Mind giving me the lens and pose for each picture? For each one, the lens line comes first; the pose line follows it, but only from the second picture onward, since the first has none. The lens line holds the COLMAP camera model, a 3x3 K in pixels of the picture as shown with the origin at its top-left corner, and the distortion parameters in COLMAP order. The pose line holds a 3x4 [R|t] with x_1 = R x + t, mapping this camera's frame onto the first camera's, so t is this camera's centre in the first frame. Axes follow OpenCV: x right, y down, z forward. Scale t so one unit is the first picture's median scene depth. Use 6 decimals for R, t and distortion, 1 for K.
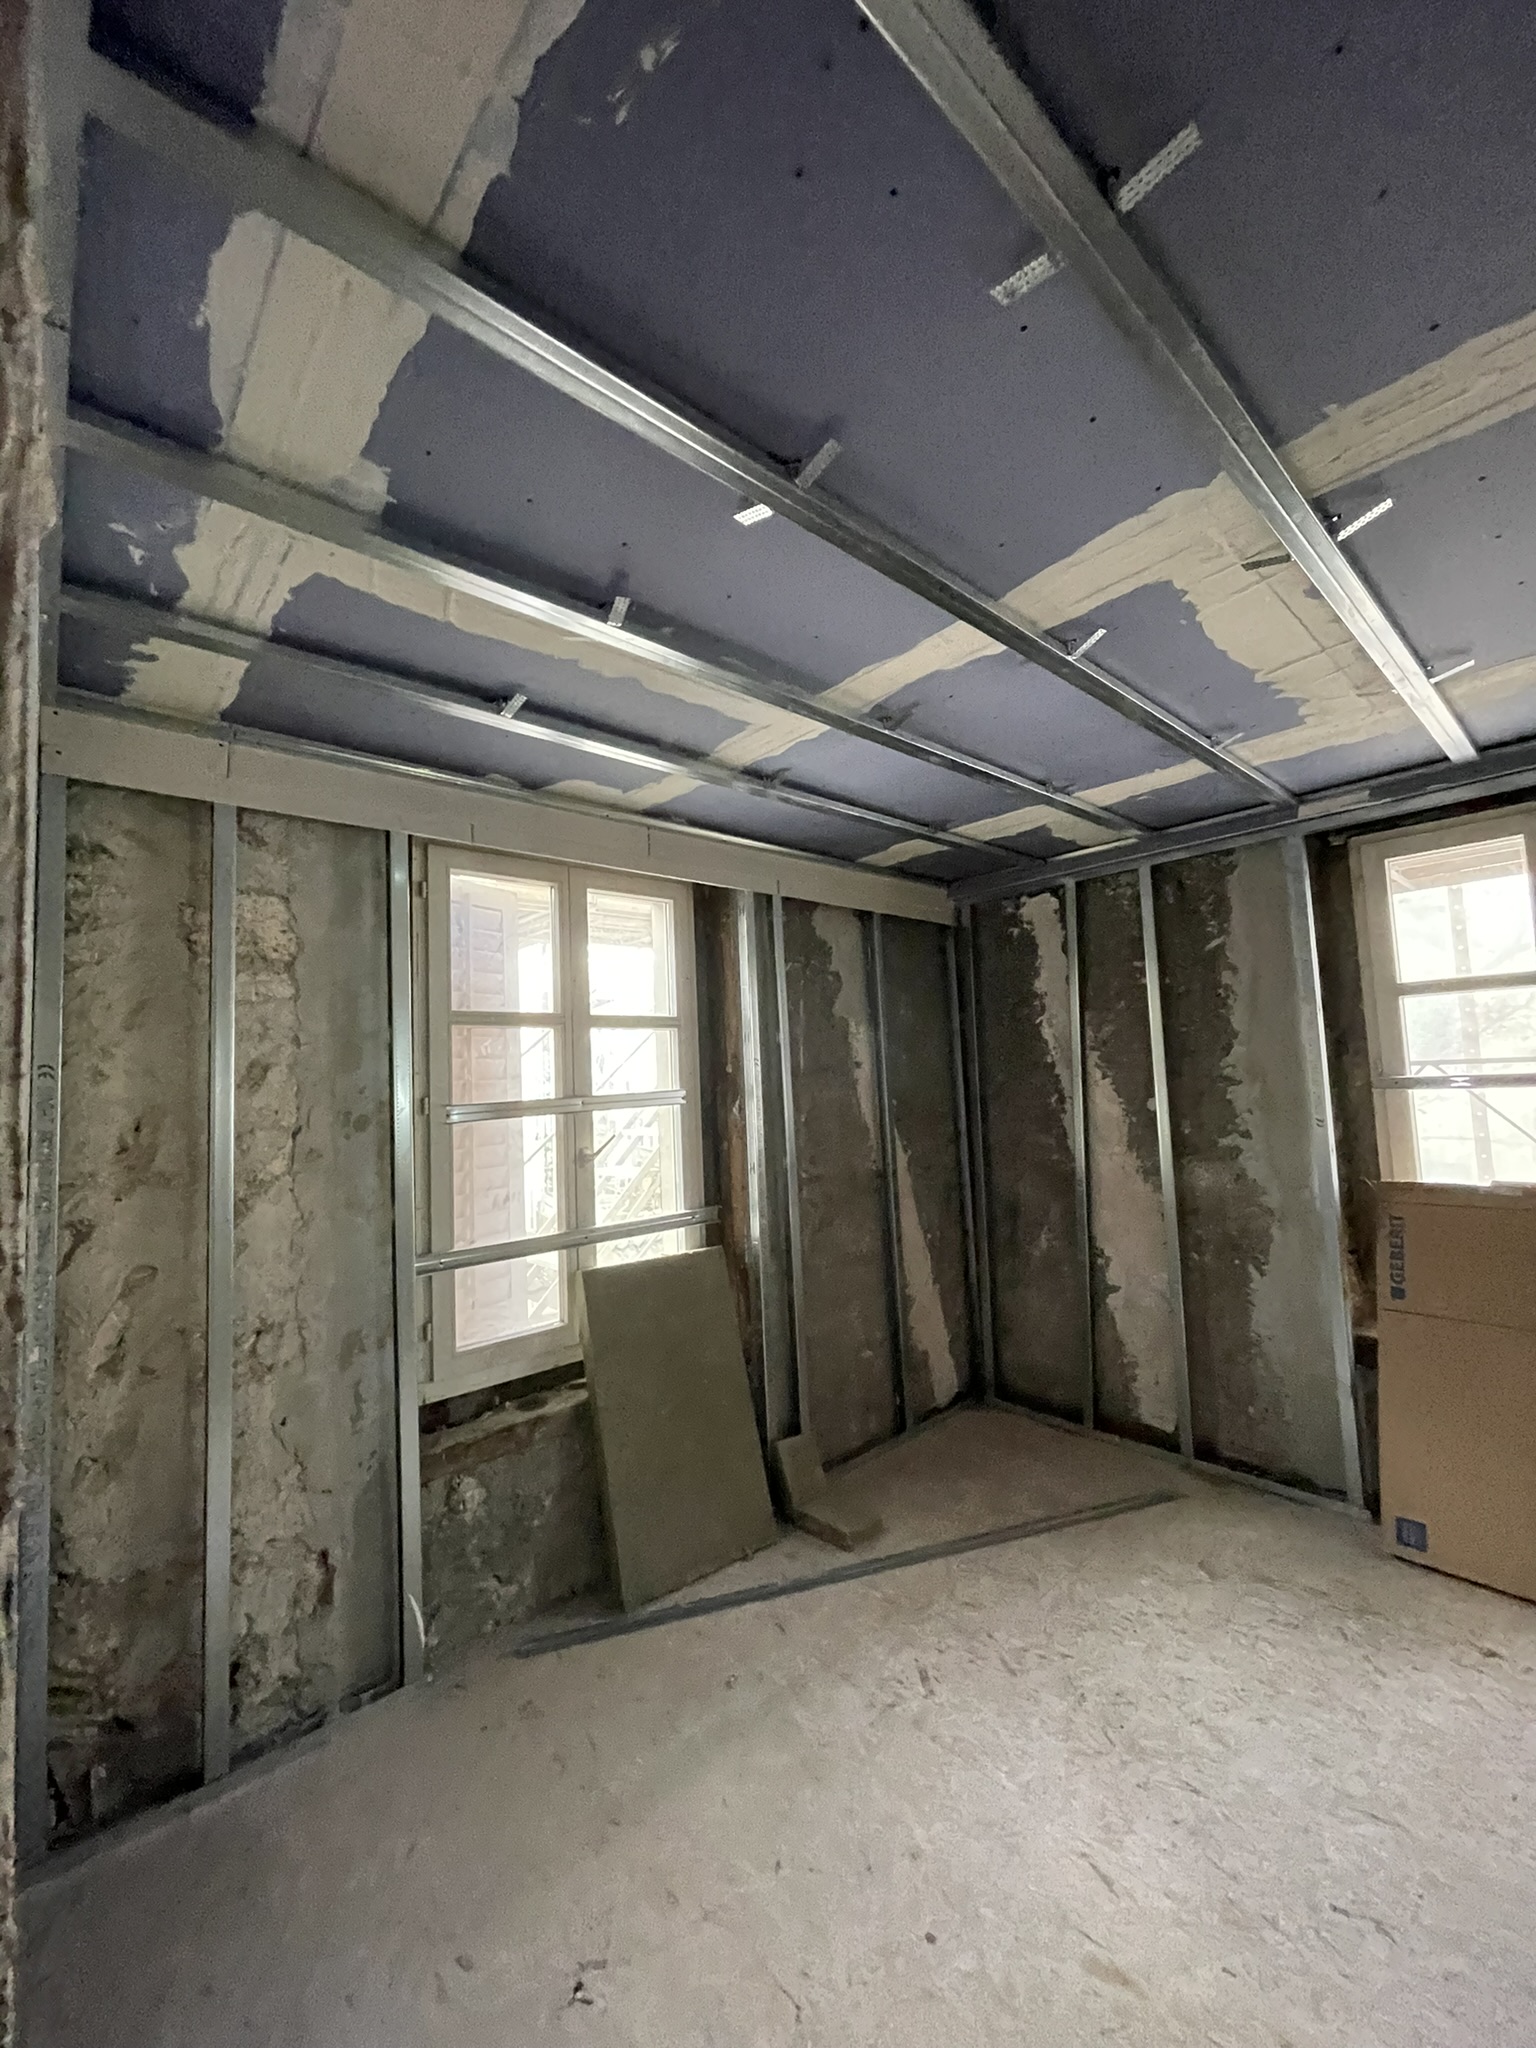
lens RADIAL K [[823.1, 0, 767.4], [0, 823.1, 1017.4], [0, 0, 1]] dist [-0.011195, 0.000292]
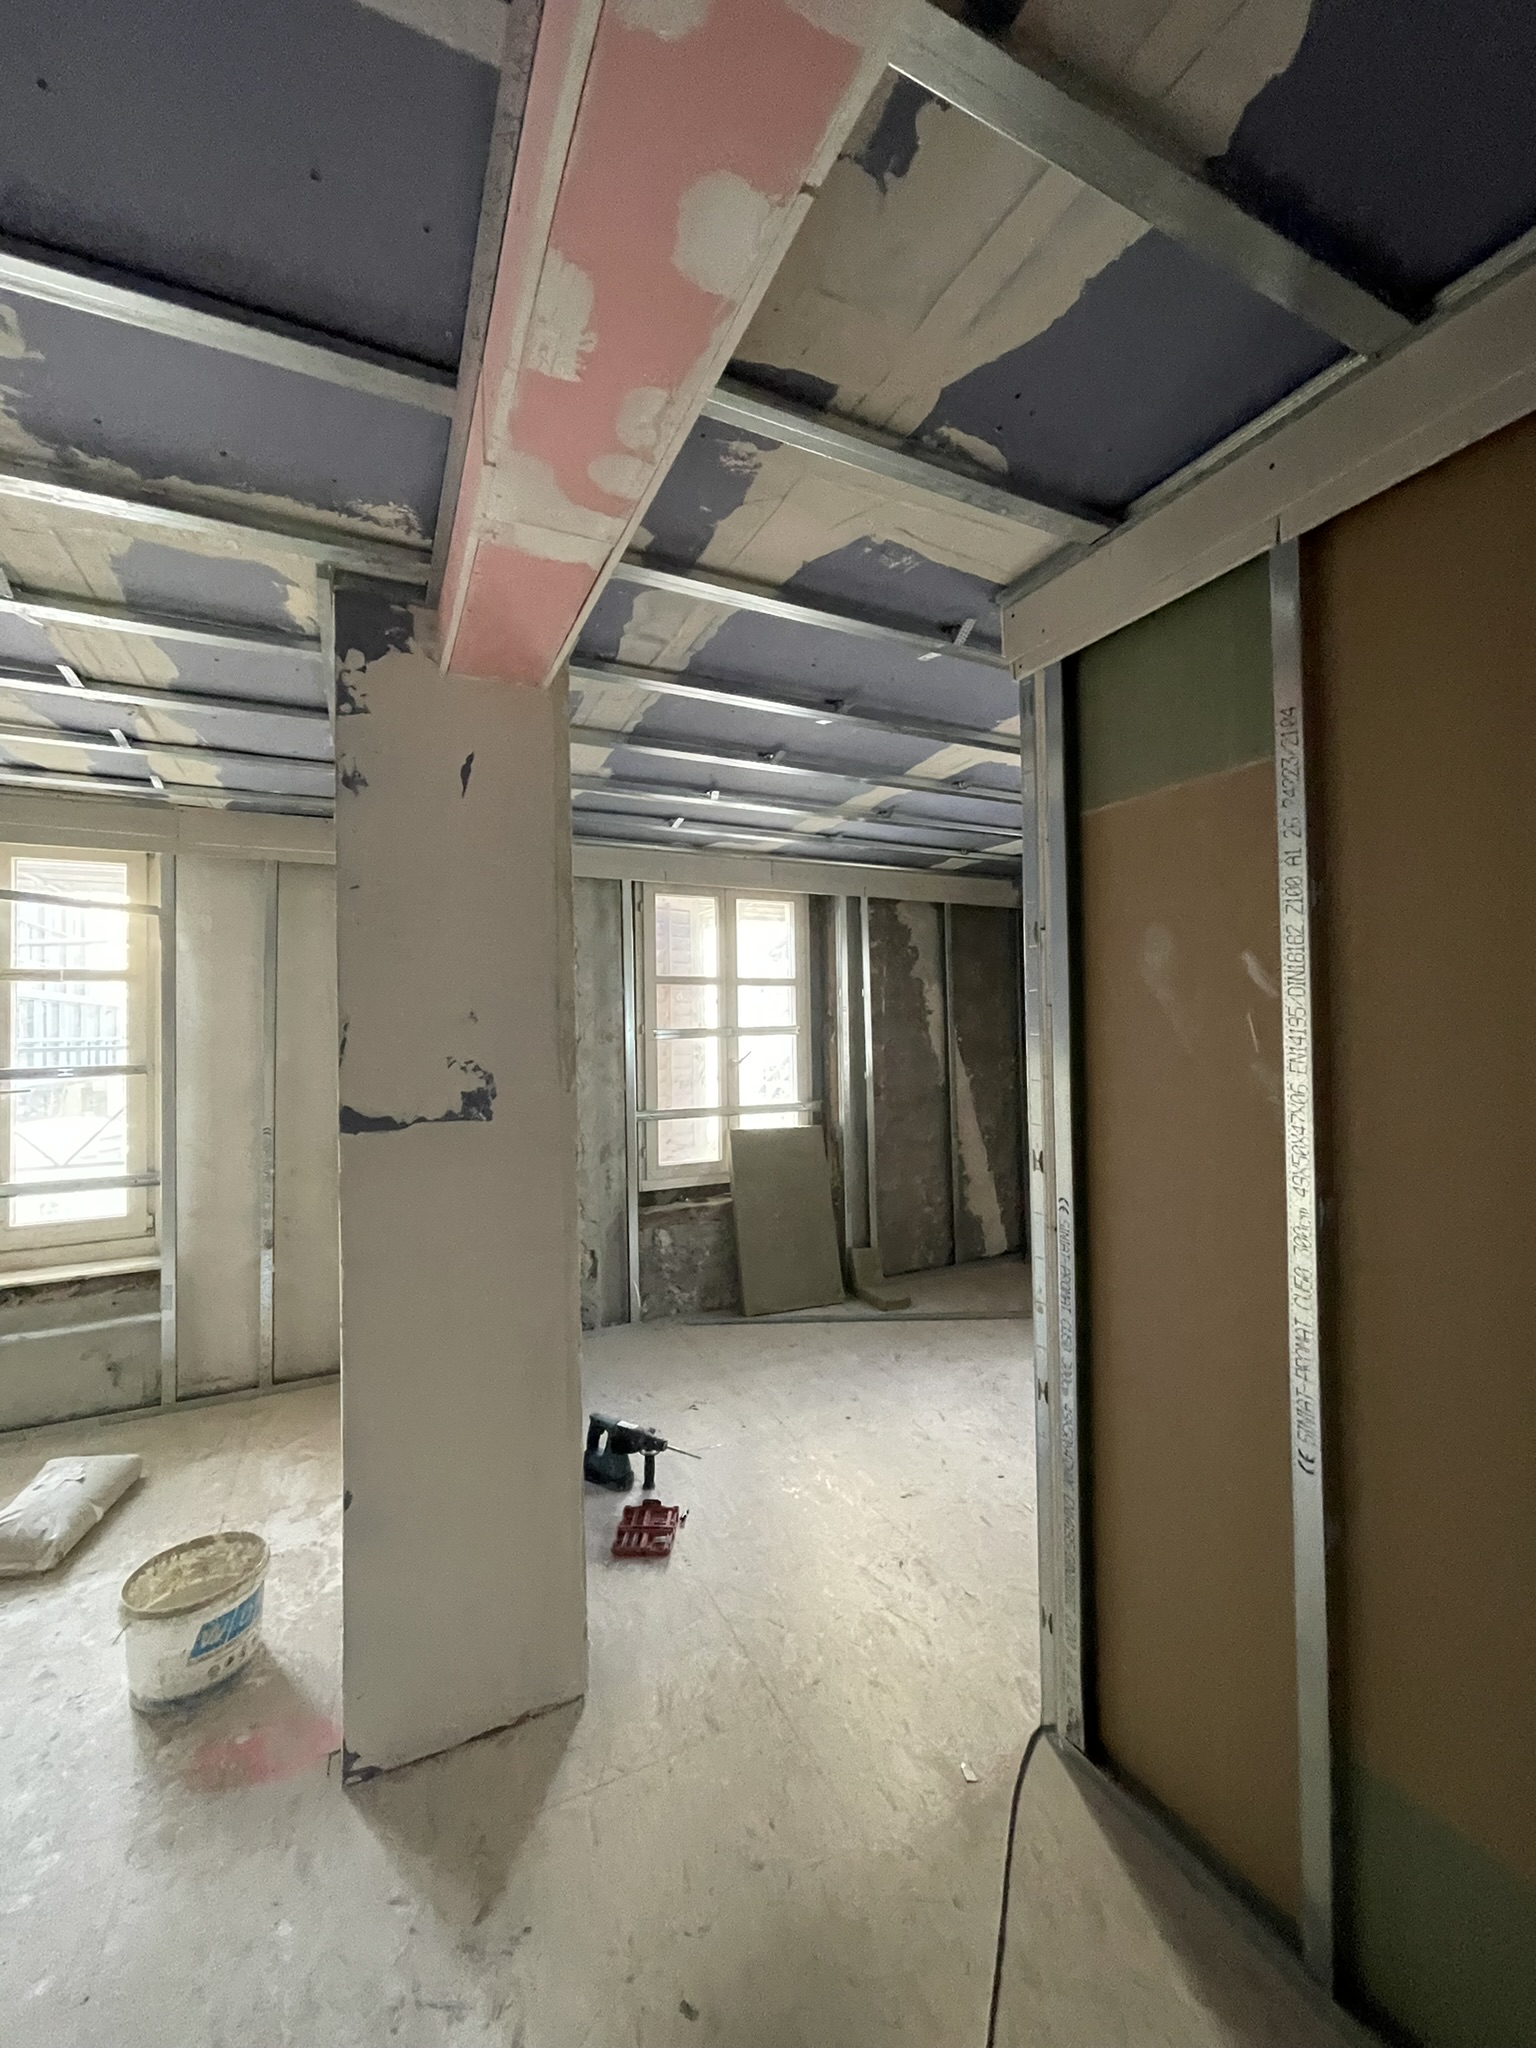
lens RADIAL K [[823.1, 0, 770.2], [0, 823.1, 1022.5], [0, 0, 1]] dist [-0.011195, 0.000292]
pose [[0.960899, 0.027051, -0.275575, 0.301093], [-0.006431, 0.997128, 0.075455, -0.038141], [0.276825, -0.070732, 0.958314, -0.559269]]
